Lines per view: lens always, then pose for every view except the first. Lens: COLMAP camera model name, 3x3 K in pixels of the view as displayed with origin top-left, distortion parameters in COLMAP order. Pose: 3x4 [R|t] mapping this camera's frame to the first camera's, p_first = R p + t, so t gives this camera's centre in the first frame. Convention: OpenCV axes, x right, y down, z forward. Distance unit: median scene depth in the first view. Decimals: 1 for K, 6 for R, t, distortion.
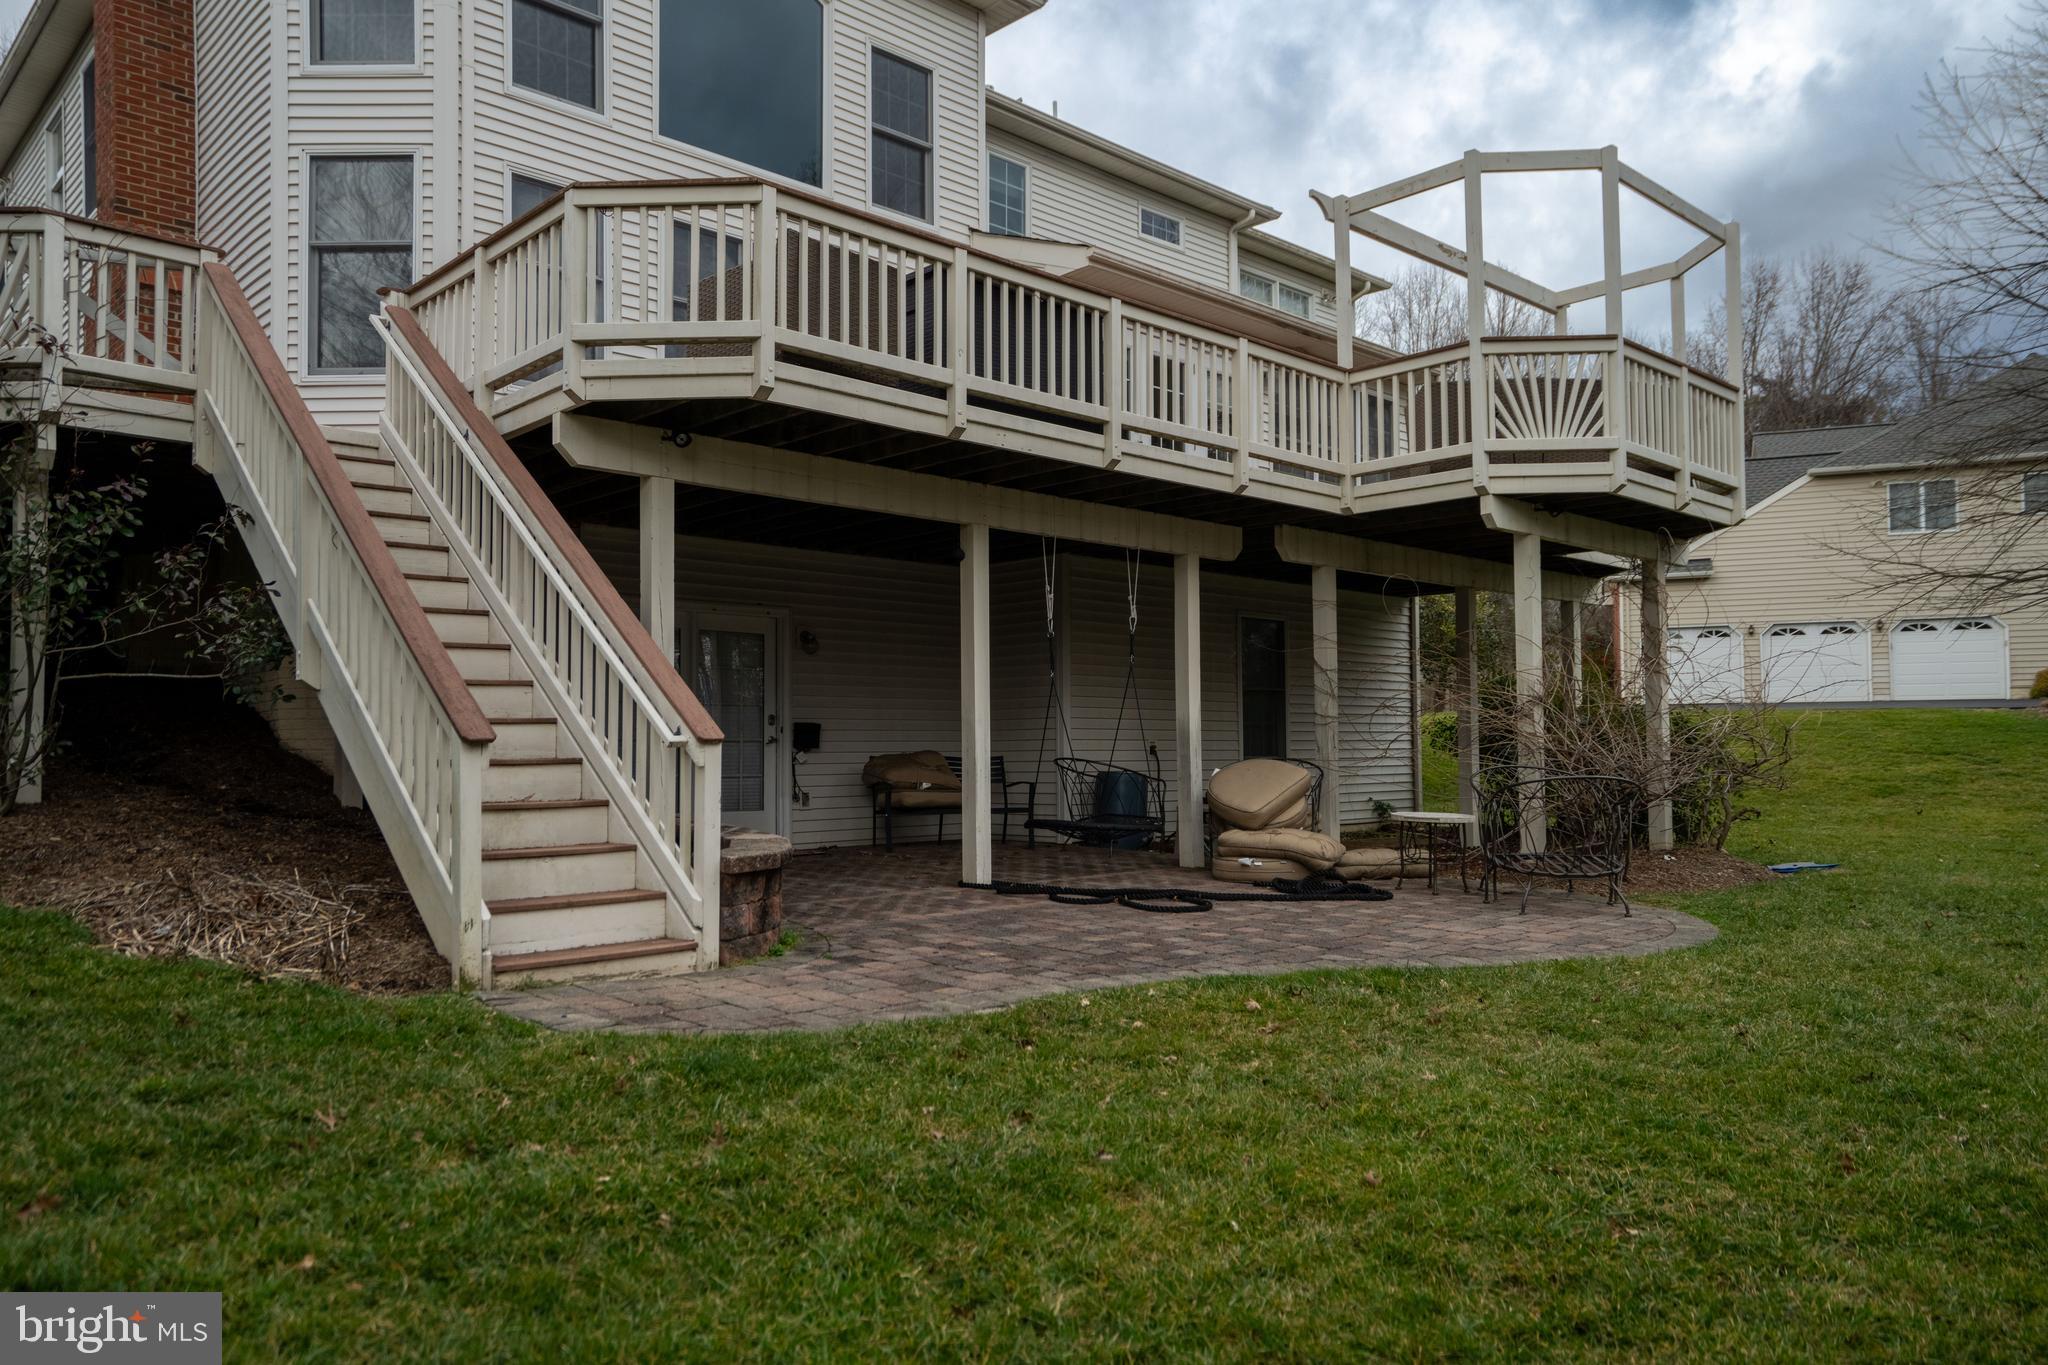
lens RADIAL K [[1438.7, 0, 1024.4], [0, 1438.7, 723.8], [0, 0, 1]] dist [-0.032824, 0.068589]
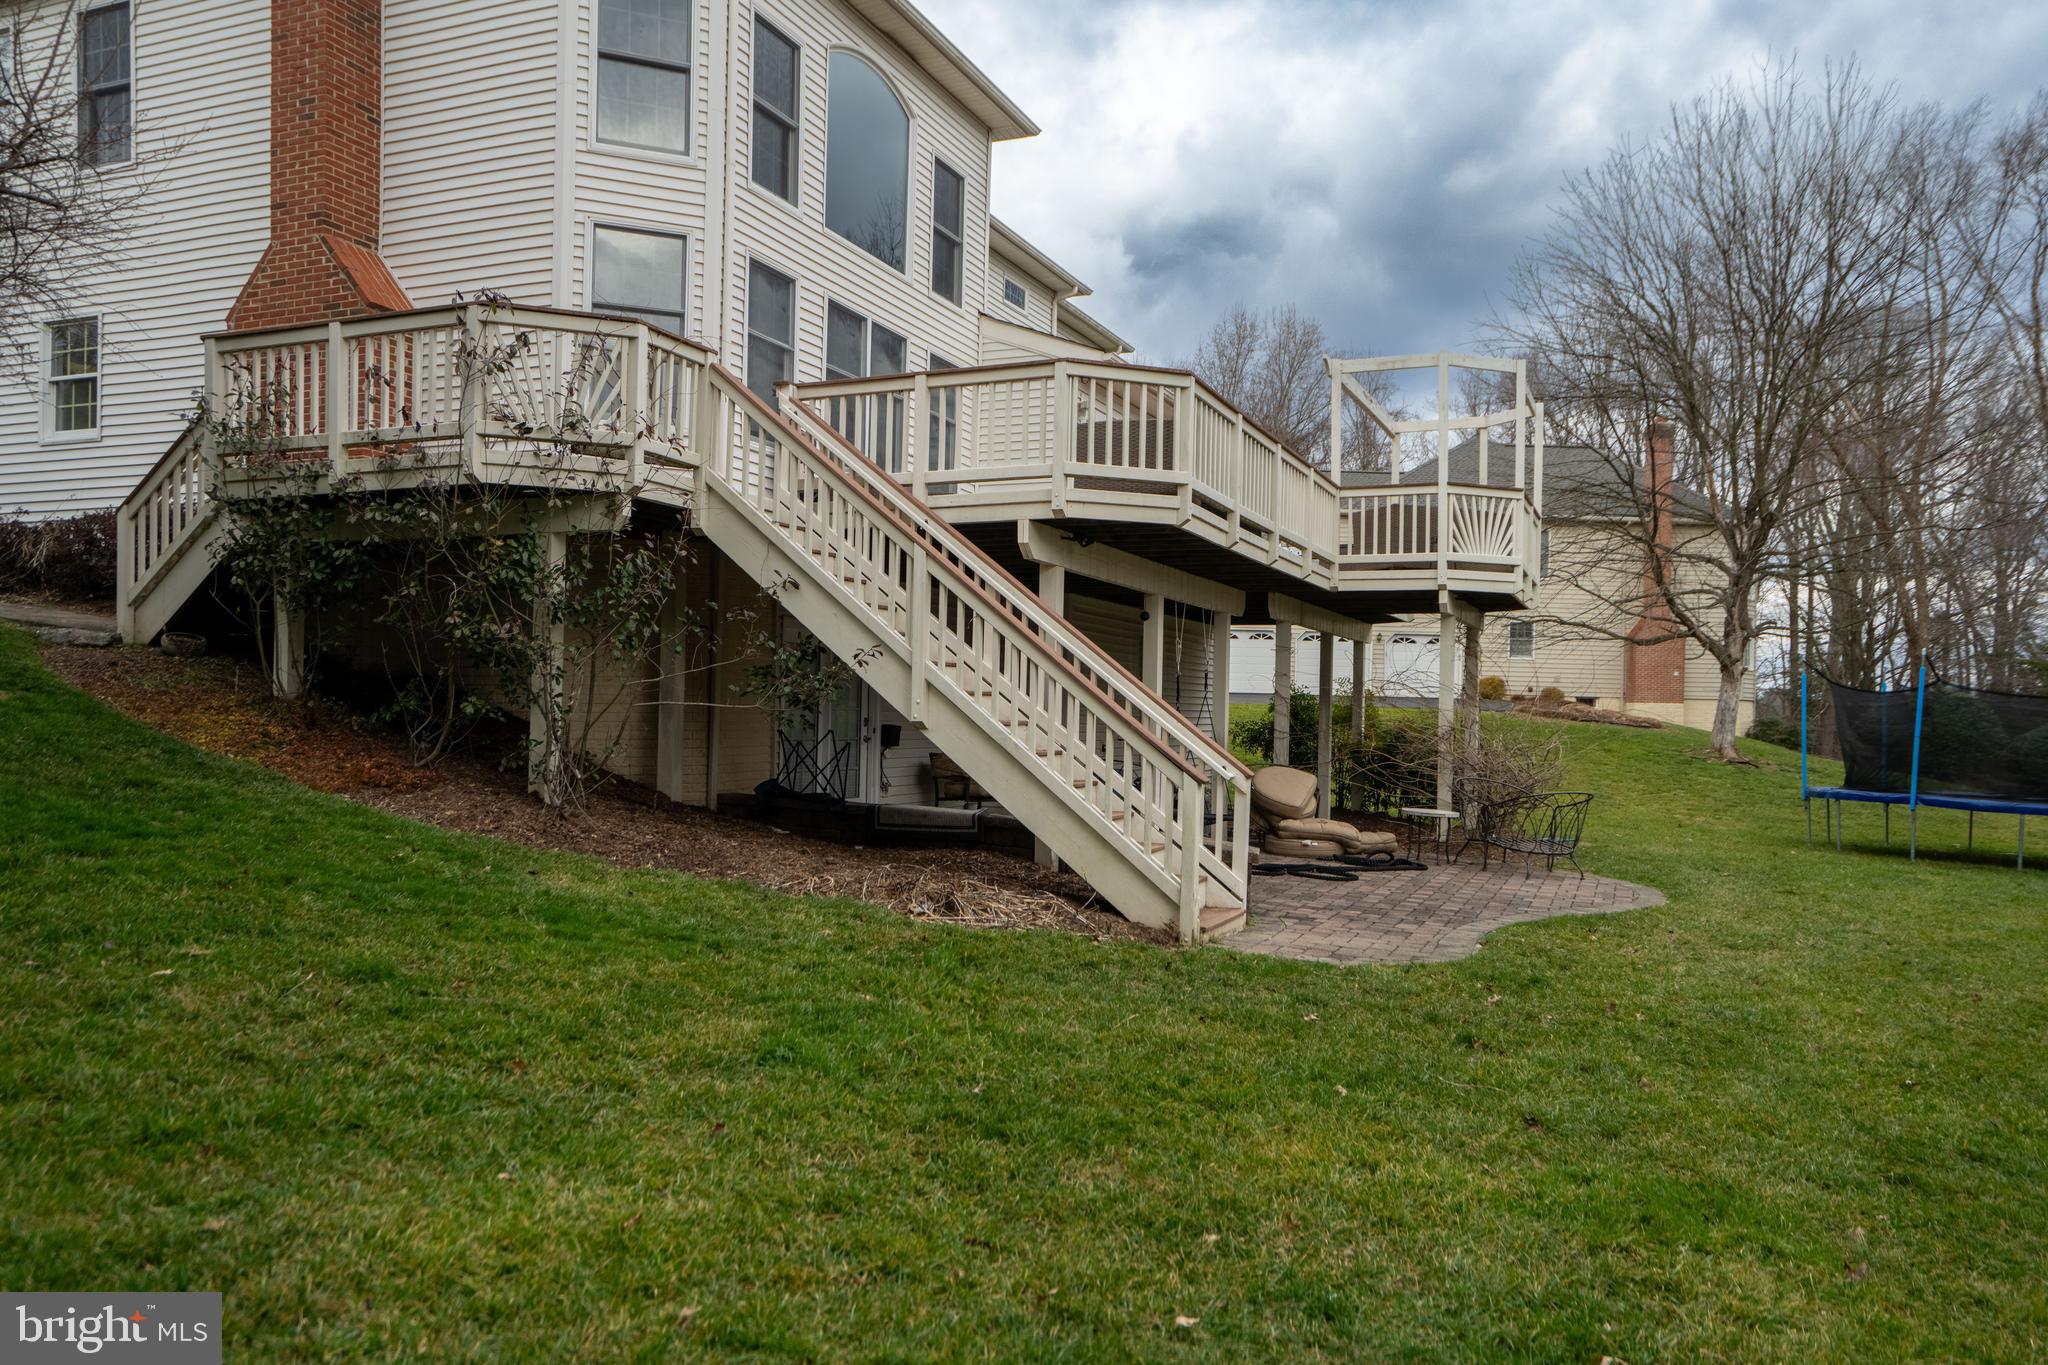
lens RADIAL K [[1438.7, 0, 1024.4], [0, 1438.7, 723.8], [0, 0, 1]] dist [-0.032824, 0.068589]
pose [[0.921871, 0.023131, 0.386805, -0.624177], [-0.035803, 0.999031, 0.025586, -0.044524], [-0.385839, -0.037436, 0.921806, -0.185514]]
